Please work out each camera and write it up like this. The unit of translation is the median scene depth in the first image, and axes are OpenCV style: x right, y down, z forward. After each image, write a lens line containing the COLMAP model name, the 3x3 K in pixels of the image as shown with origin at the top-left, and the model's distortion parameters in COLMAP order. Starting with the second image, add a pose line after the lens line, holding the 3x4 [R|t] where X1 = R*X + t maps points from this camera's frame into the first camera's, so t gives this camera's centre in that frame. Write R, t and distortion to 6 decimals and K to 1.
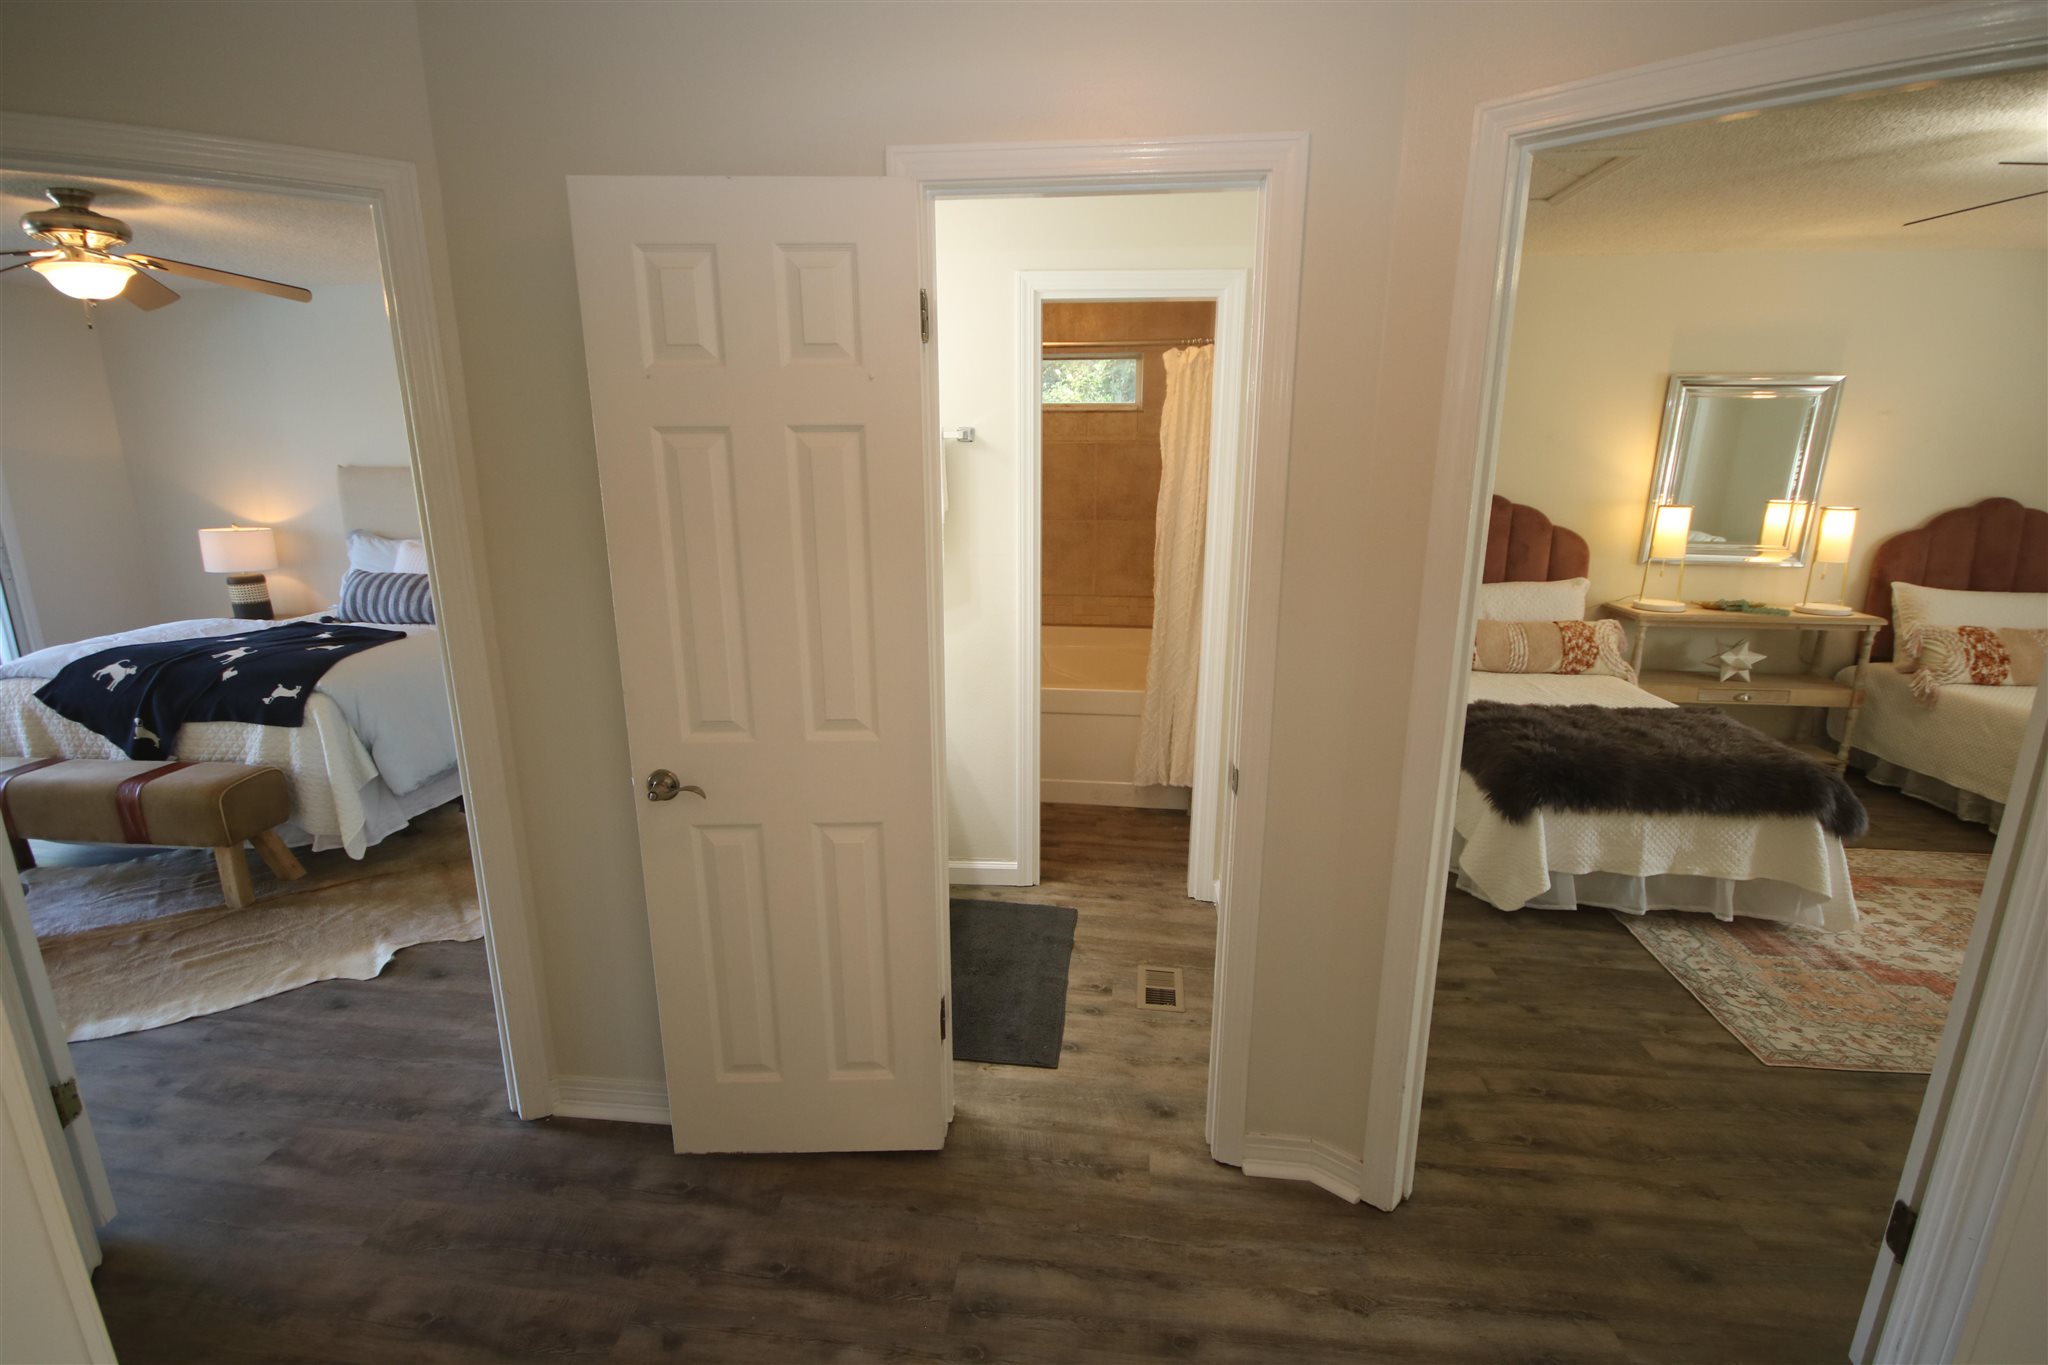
lens RADIAL K [[947.2, 0, 1023.0], [0, 947.2, 687.6], [0, 0, 1]] dist [0.005860, -0.009764]
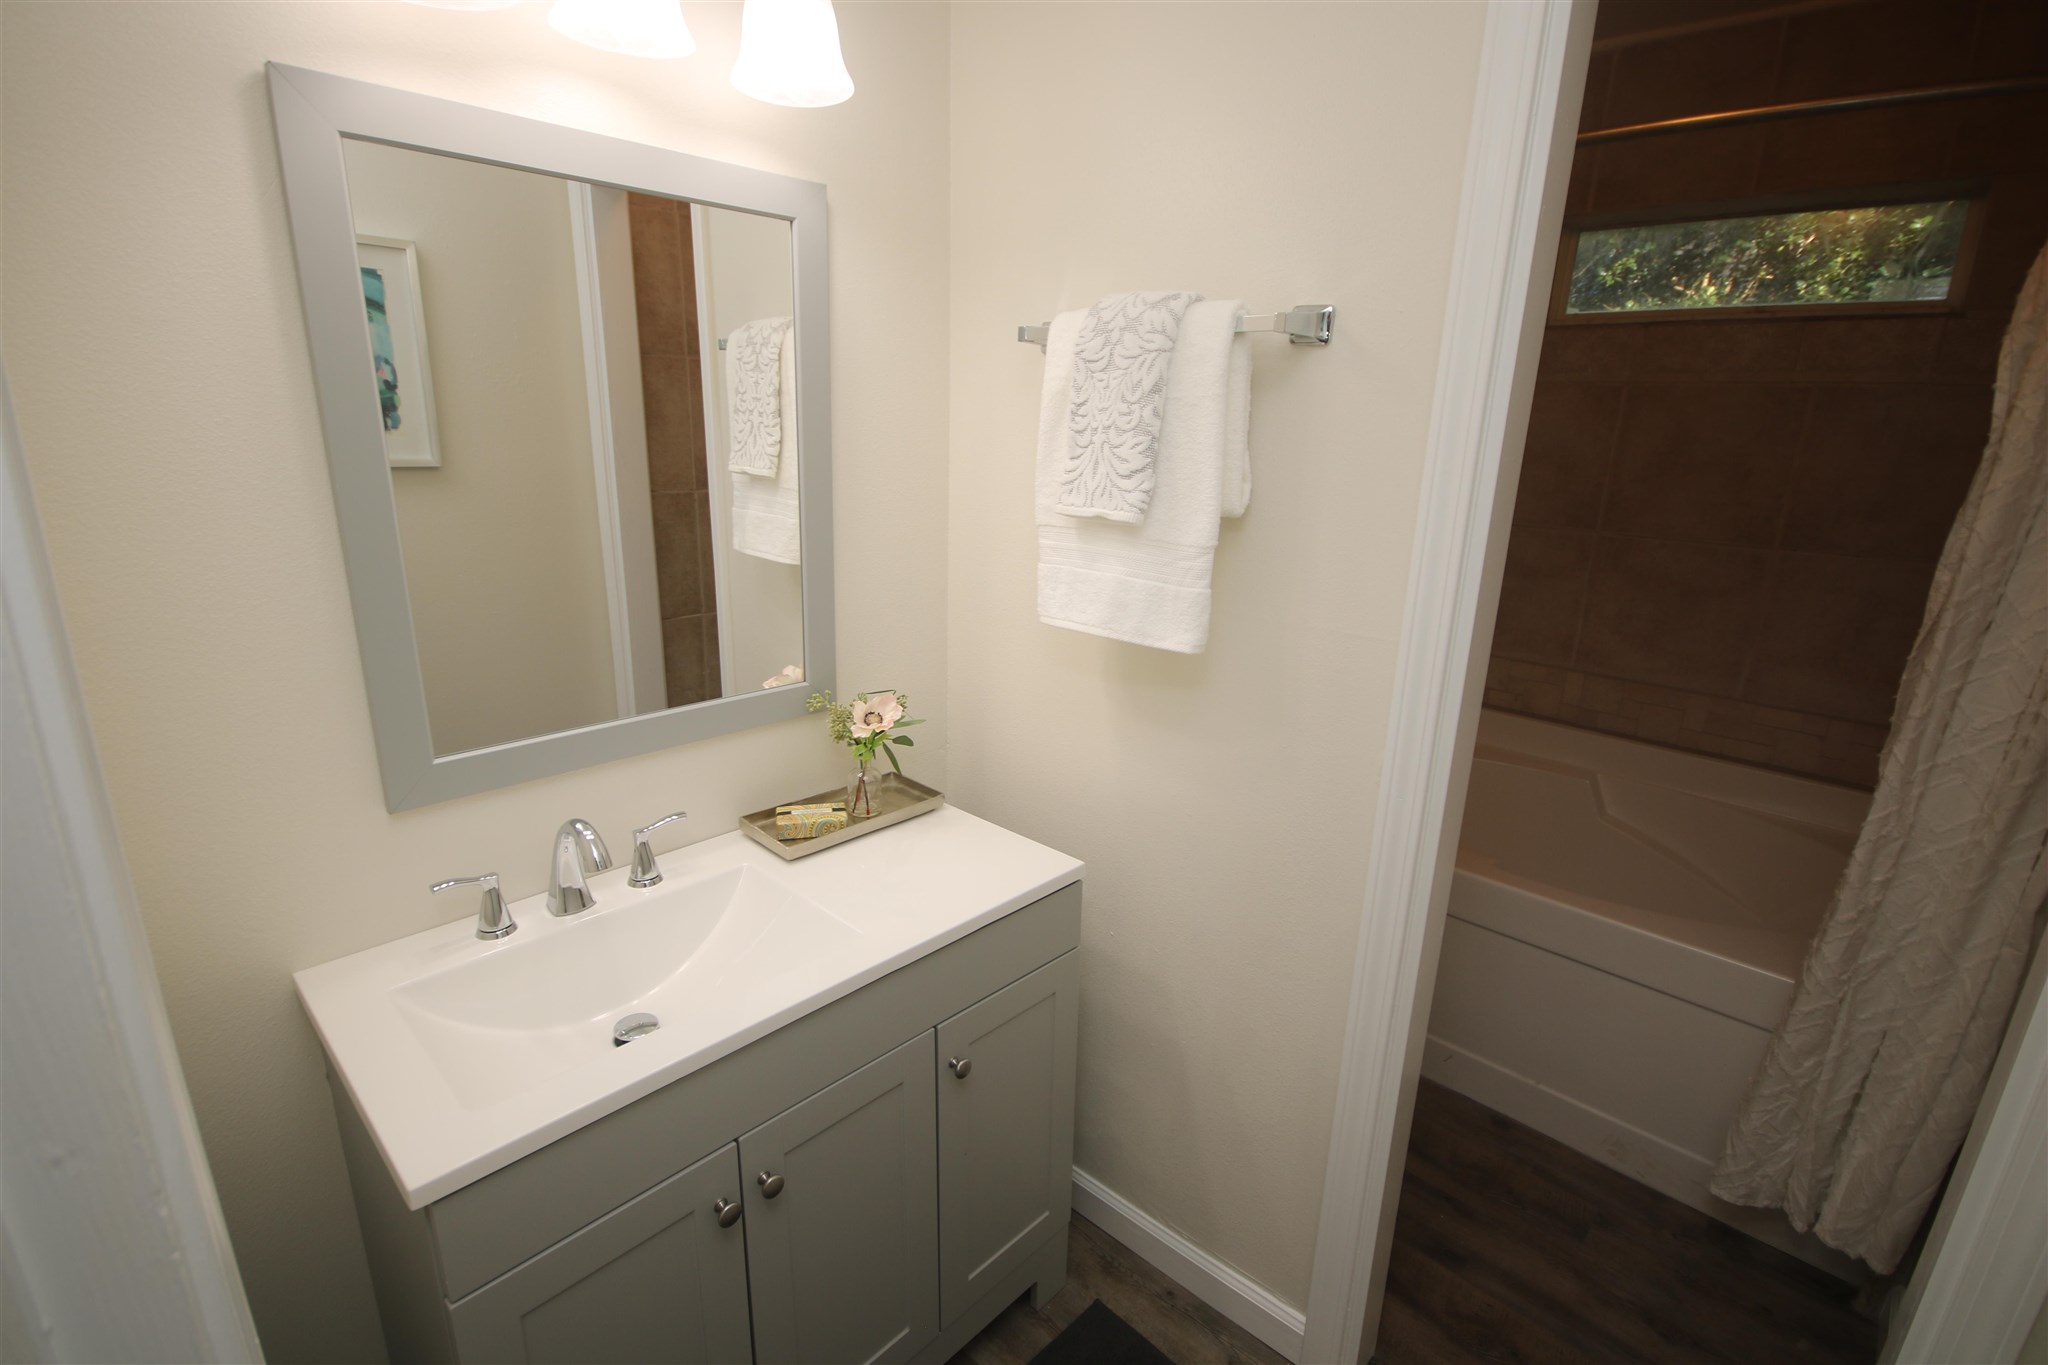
lens RADIAL K [[947.2, 0, 1017.2], [0, 947.2, 686.8], [0, 0, 1]] dist [0.005860, -0.009764]
pose [[0.795605, 0.187403, -0.576101, 0.072444], [-0.168782, 0.981868, 0.086307, -0.102575], [0.581829, 0.028569, 0.812809, 0.468051]]
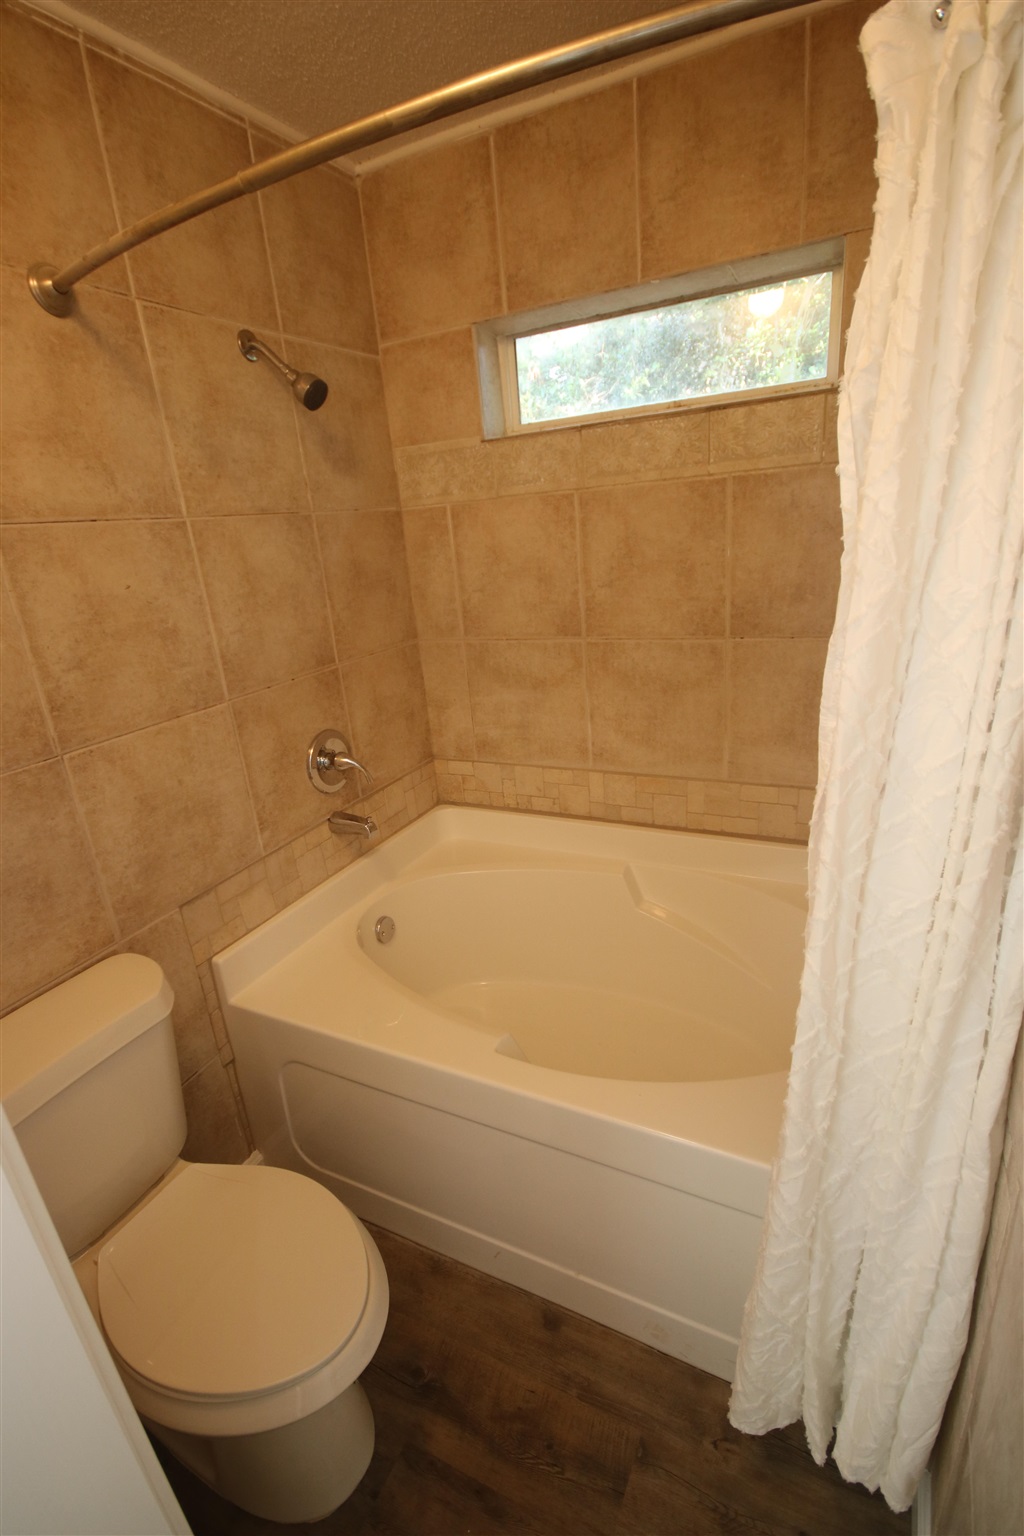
lens RADIAL K [[710.4, 0, 507.8], [0, 710.4, 772.8], [0, 0, 1]] dist [0.005860, -0.009764]
pose [[0.935054, 0.035028, -0.352770, 0.124402], [0.005627, 0.993515, 0.113563, -0.182429], [0.354460, -0.108172, 0.928793, 0.736026]]
